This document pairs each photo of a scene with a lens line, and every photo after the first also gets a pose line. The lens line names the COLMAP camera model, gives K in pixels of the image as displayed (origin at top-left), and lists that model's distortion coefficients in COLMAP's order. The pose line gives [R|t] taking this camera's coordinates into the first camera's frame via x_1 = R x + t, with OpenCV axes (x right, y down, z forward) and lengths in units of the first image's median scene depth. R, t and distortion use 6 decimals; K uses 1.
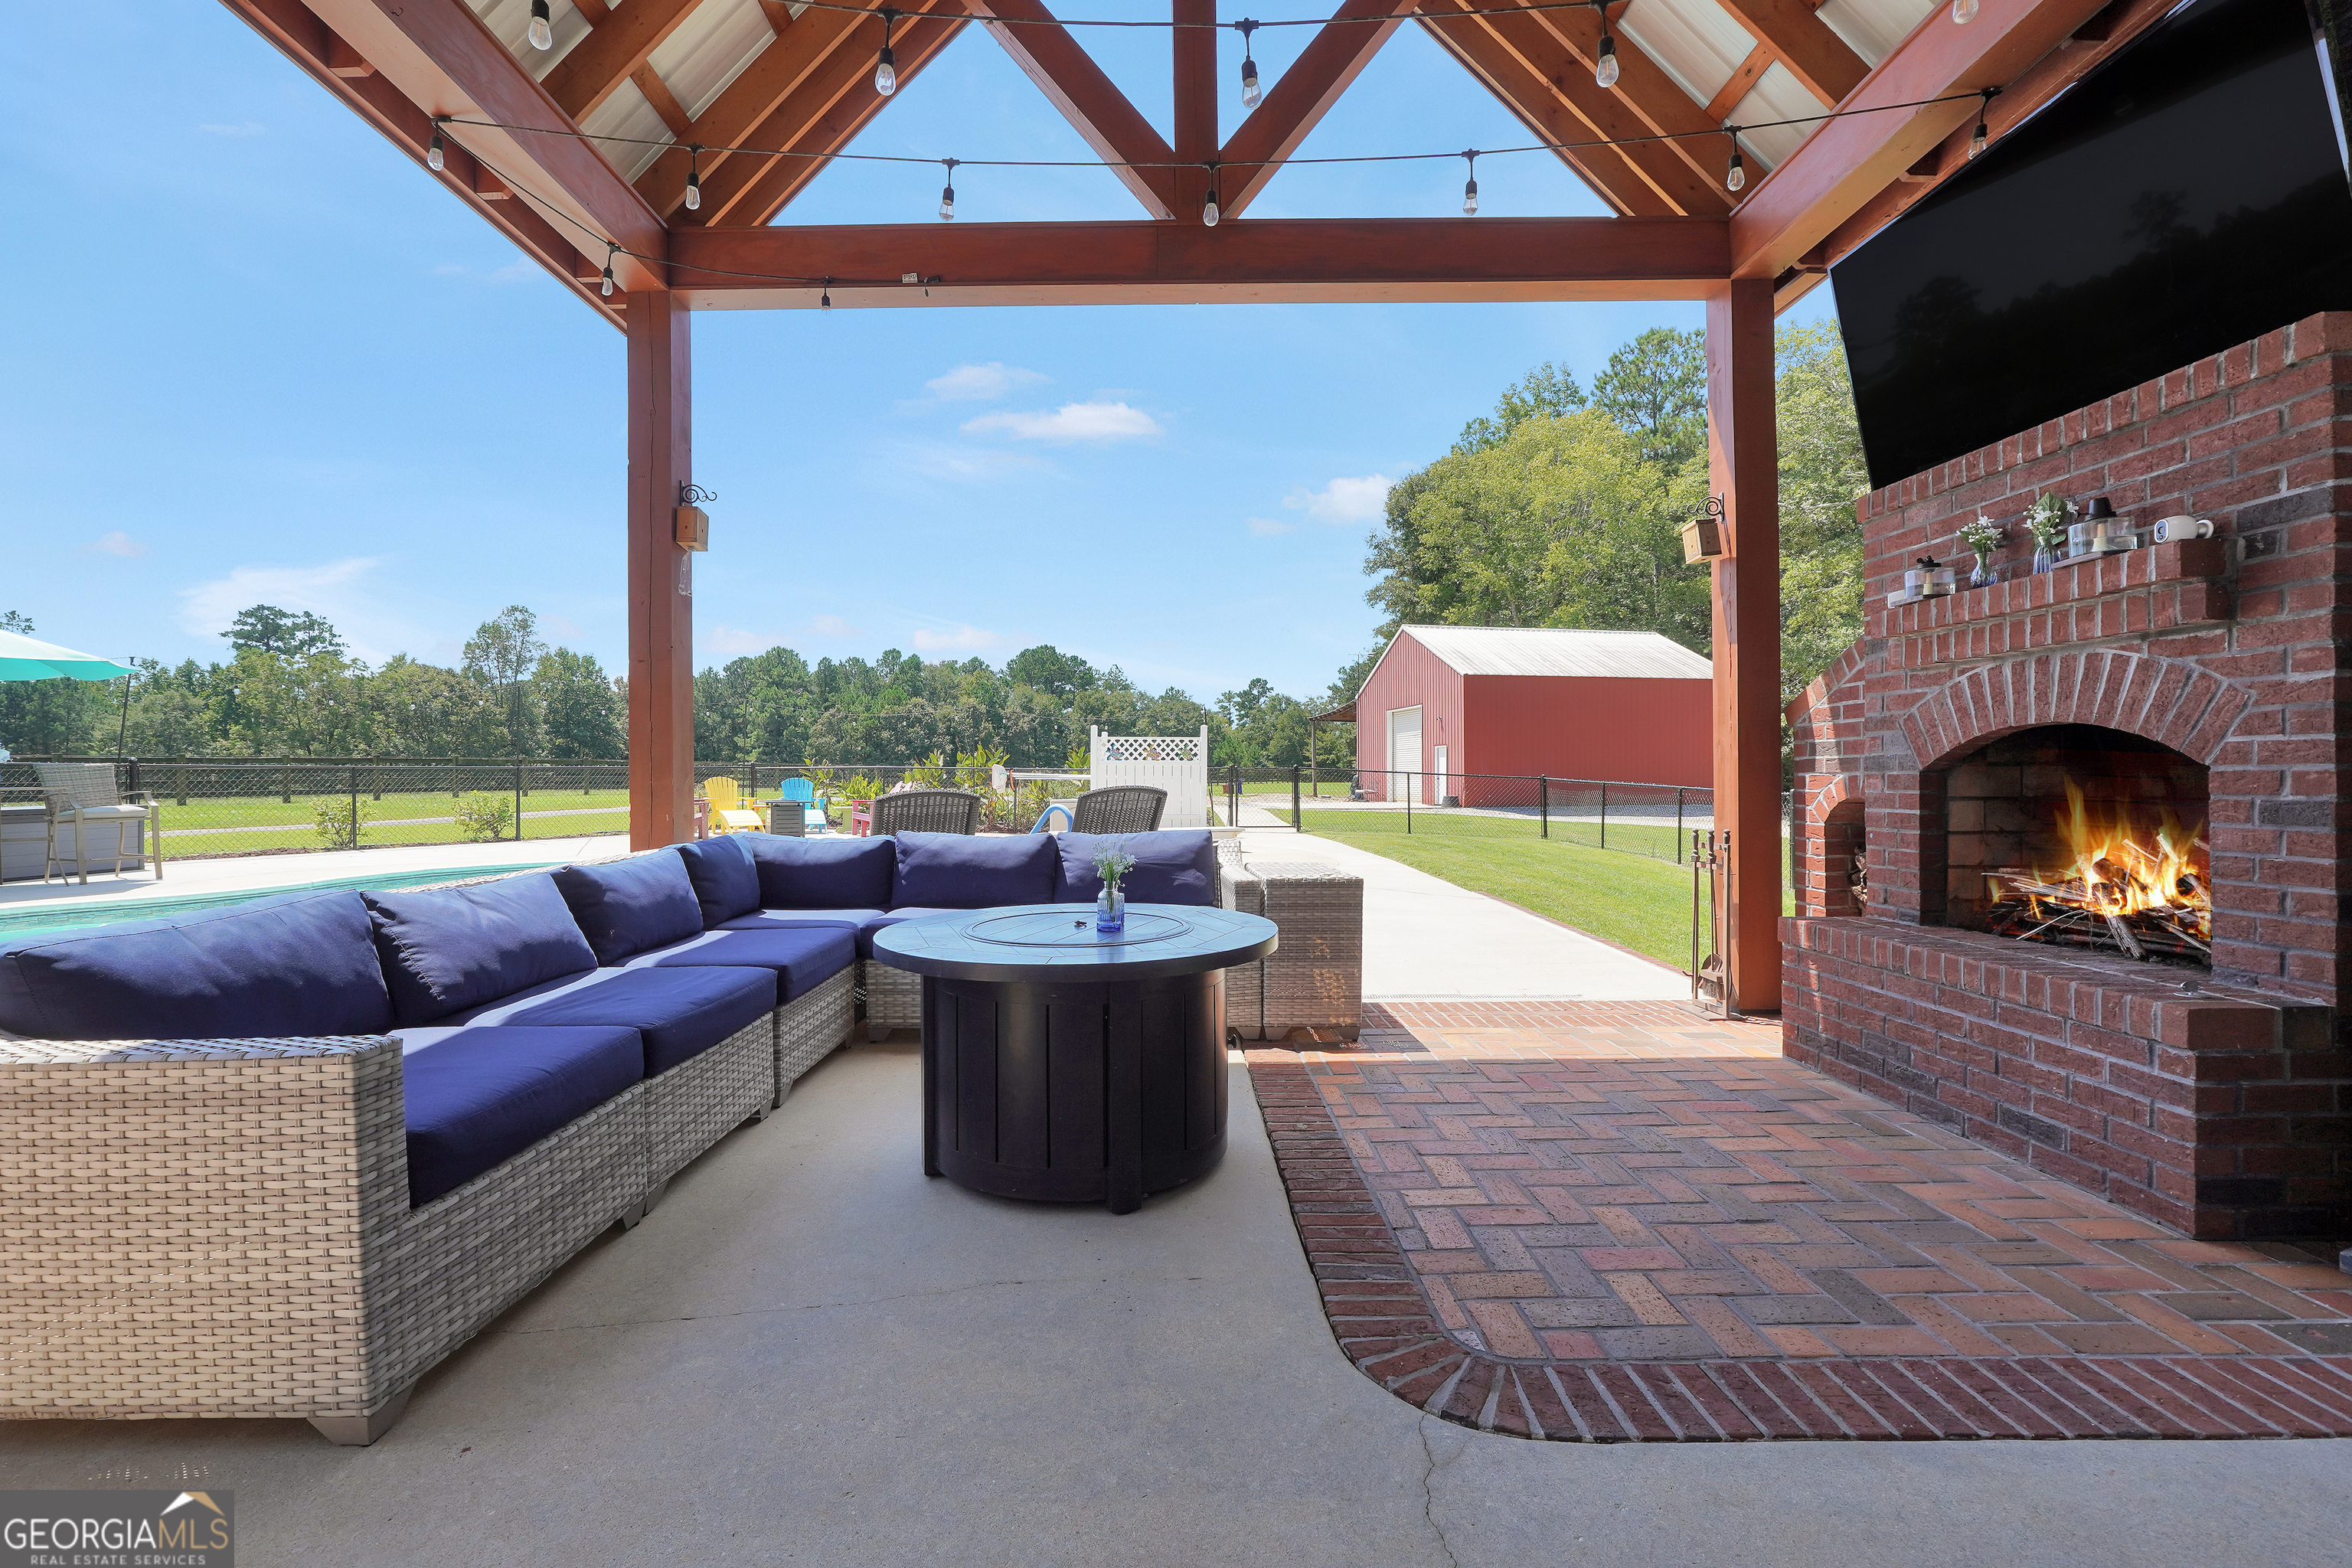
lens RADIAL K [[994.7, 0, 1164.3], [0, 994.7, 786.1], [0, 0, 1]] dist [-0.019568, 0.008157]
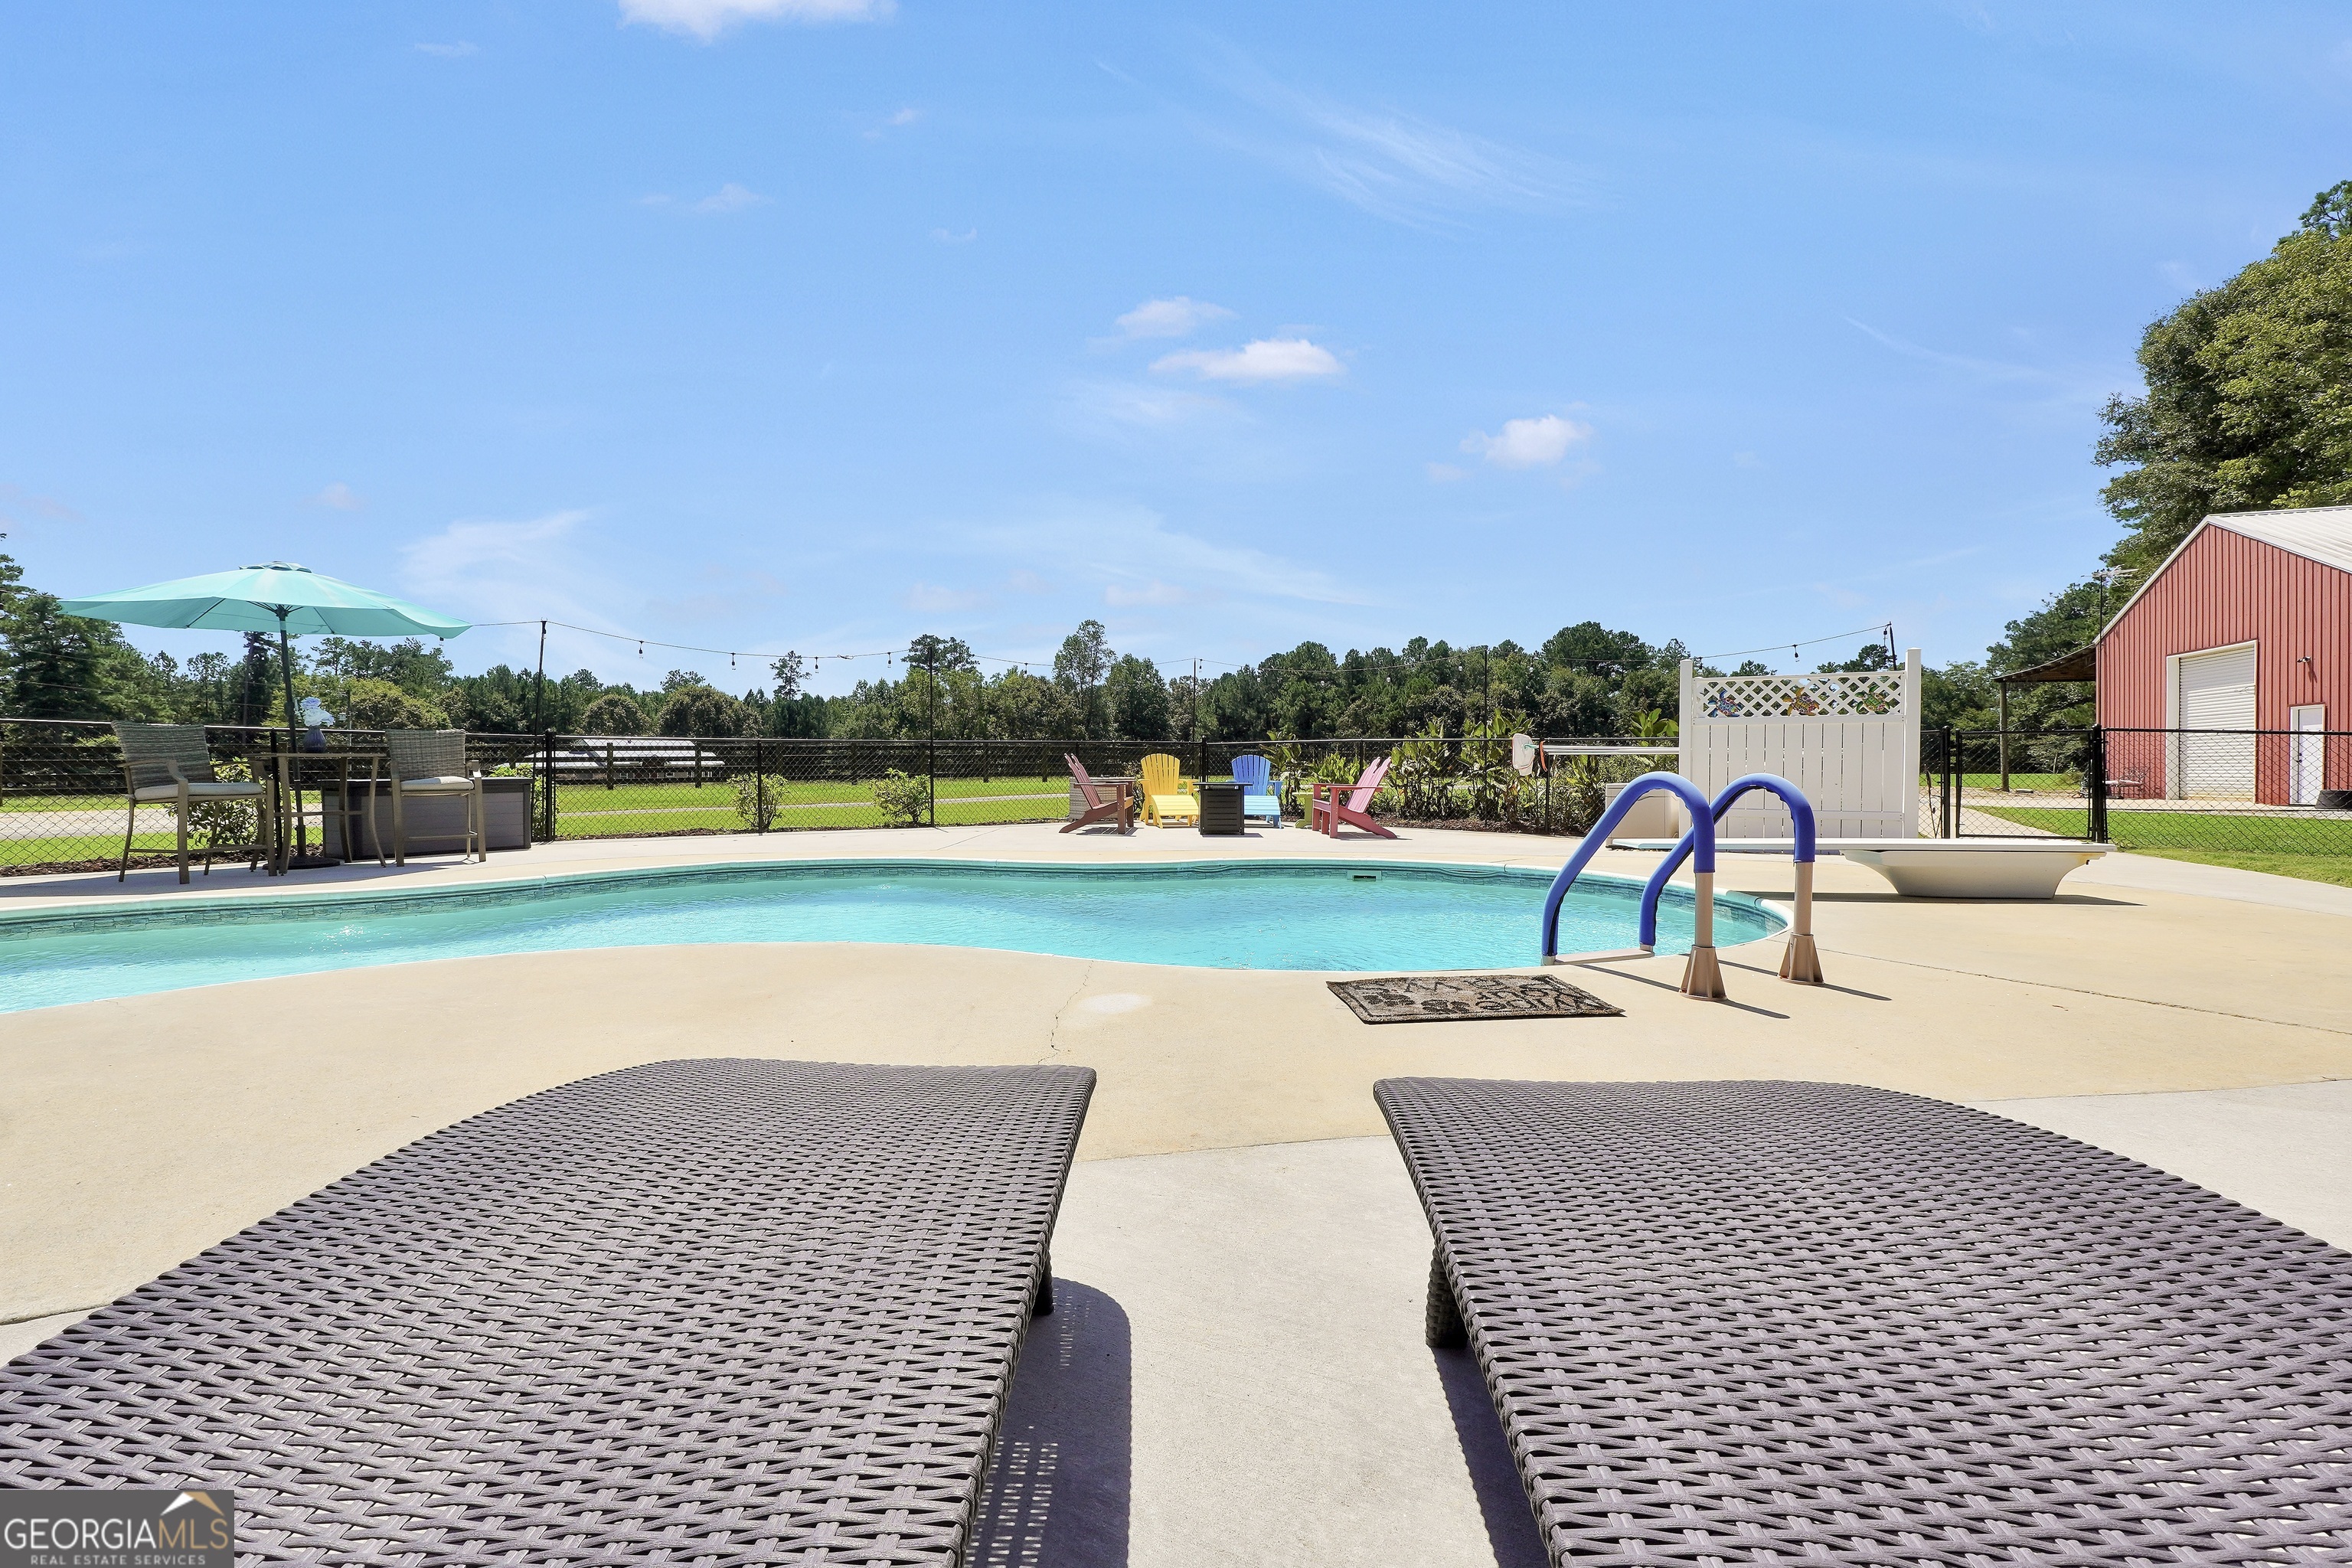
lens RADIAL K [[994.7, 0, 1164.3], [0, 994.7, 786.1], [0, 0, 1]] dist [-0.019568, 0.008157]
pose [[0.866878, 0.006934, -0.498472, -0.005851], [-0.003406, 0.999962, 0.007987, 0.001459], [0.498509, -0.005226, 0.866869, 0.042279]]
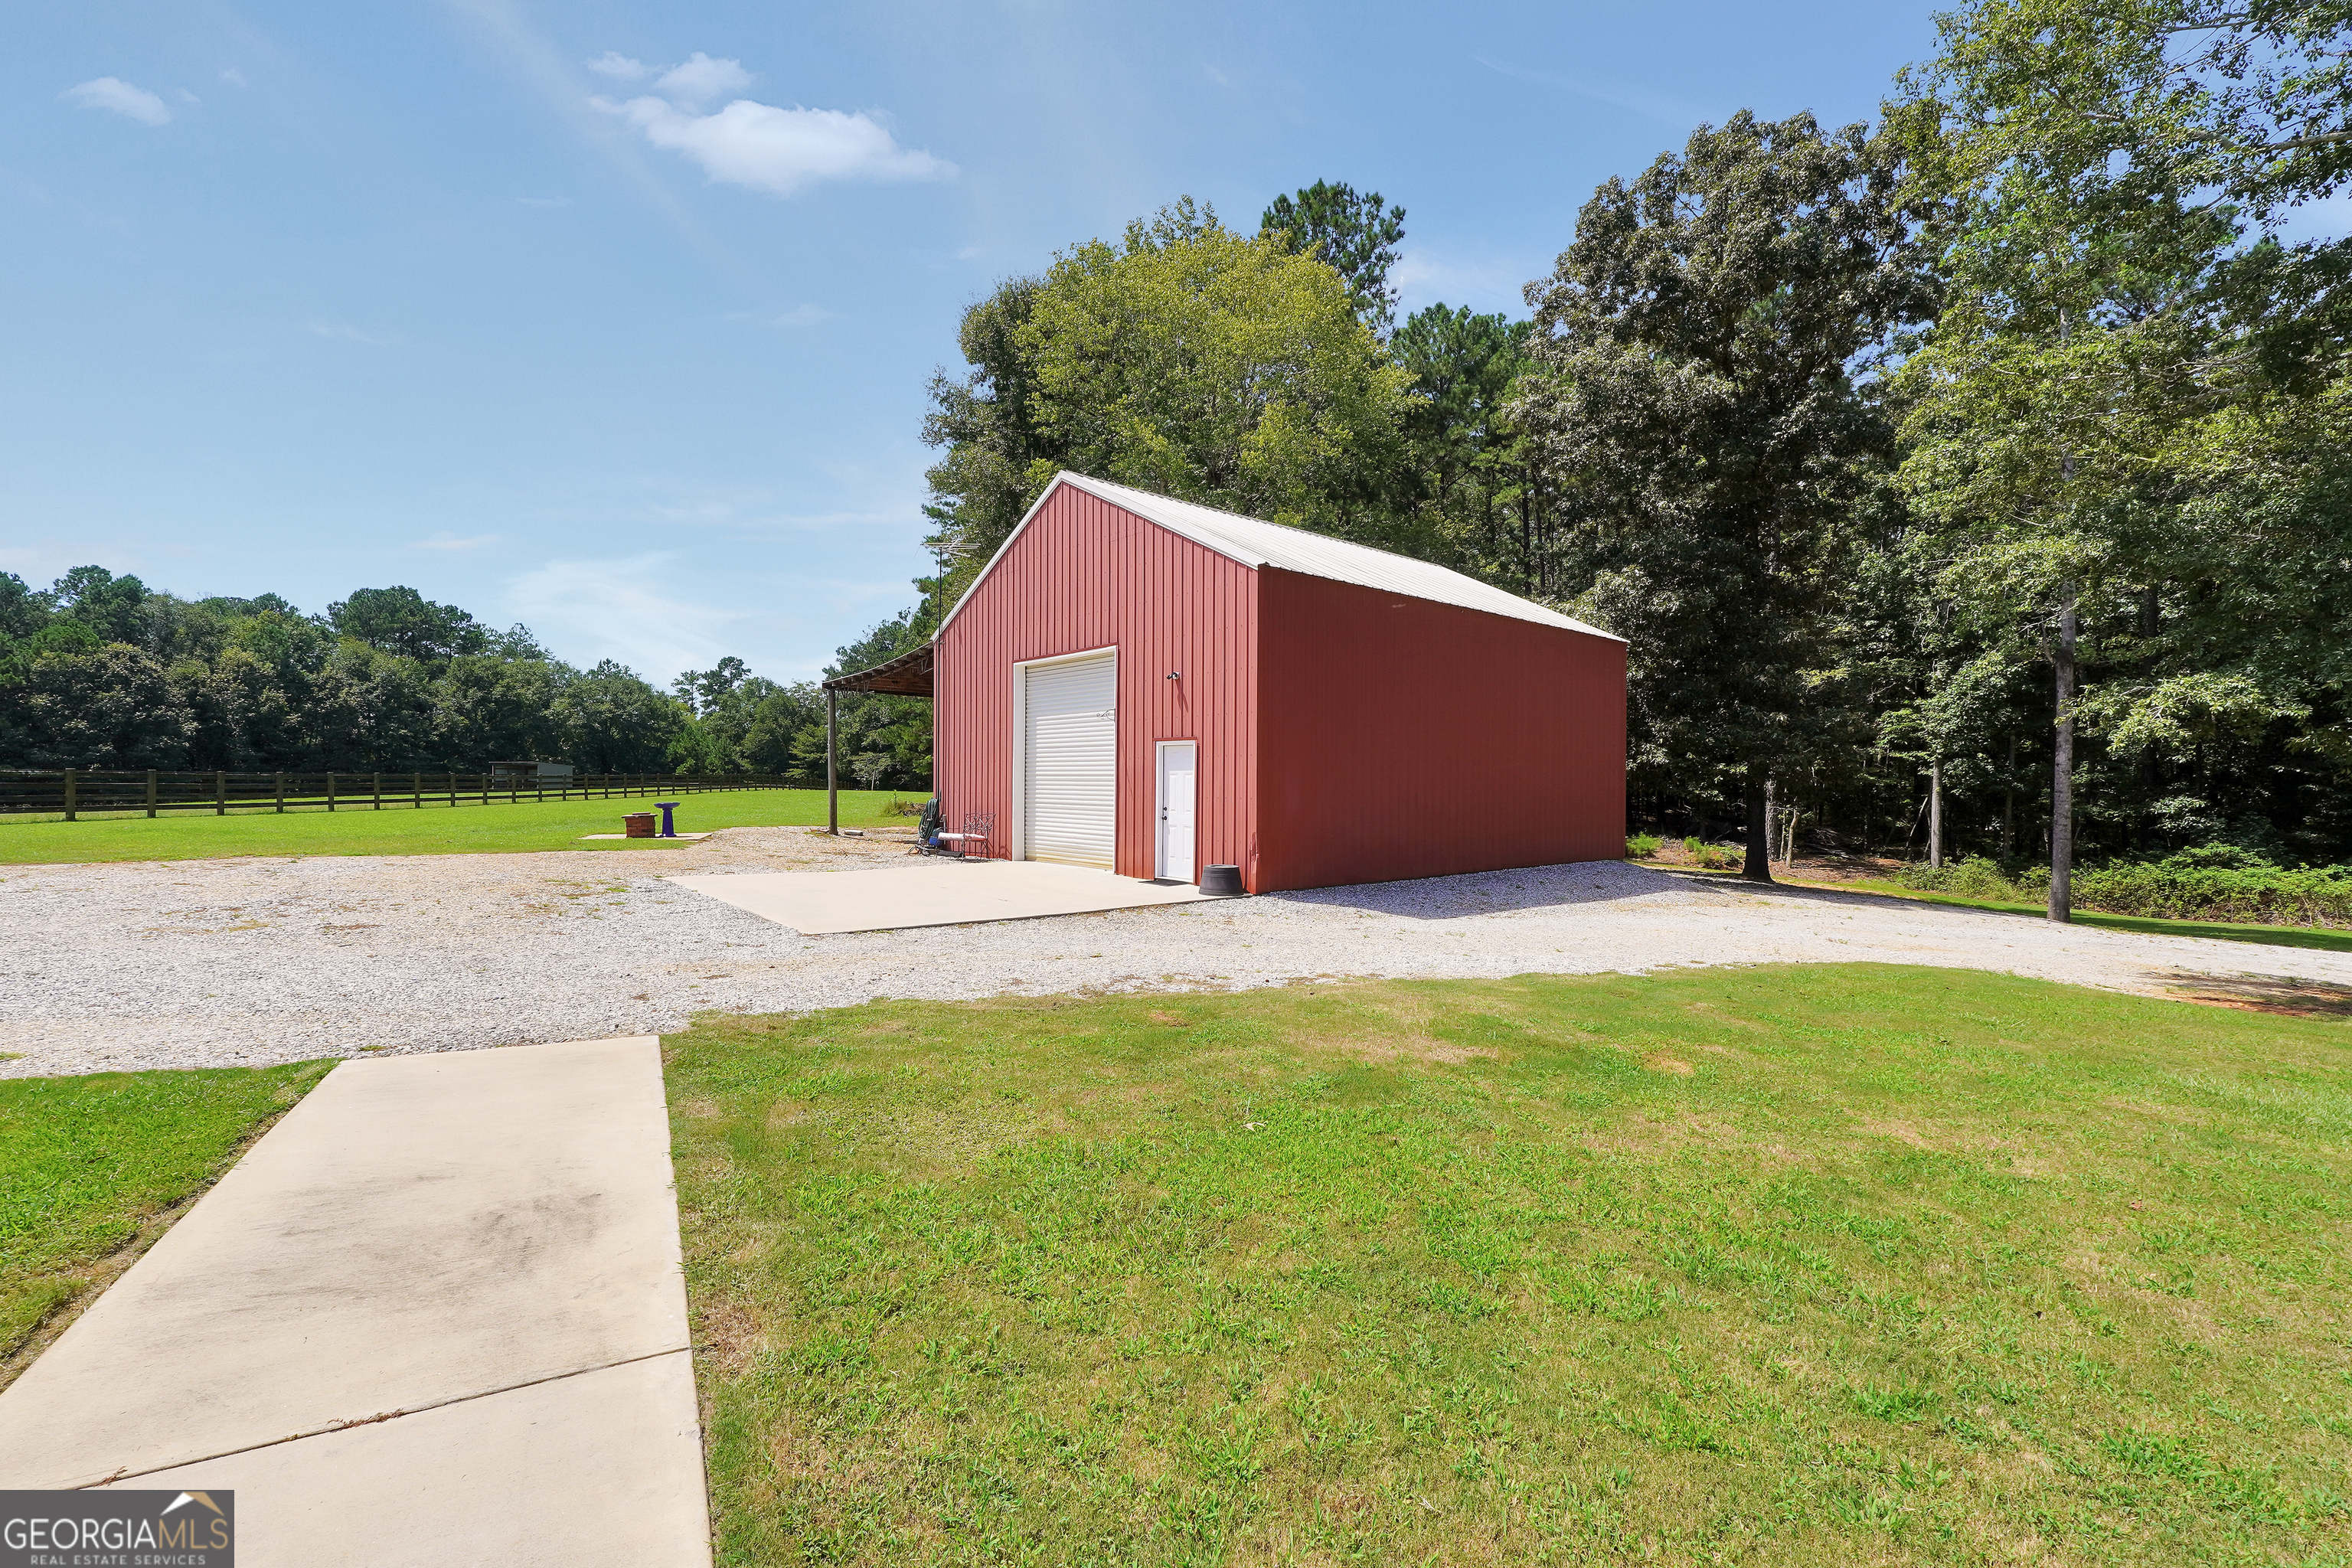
lens RADIAL K [[1000.8, 0, 1176.0], [0, 1000.8, 784.0], [0, 0, 1]] dist [-0.018346, 0.008077]
pose [[0.871210, 0.009679, 0.490814, 0.020196], [-0.008467, 0.999953, -0.004690, -0.005898], [-0.490837, -0.000070, 0.871252, 0.179967]]
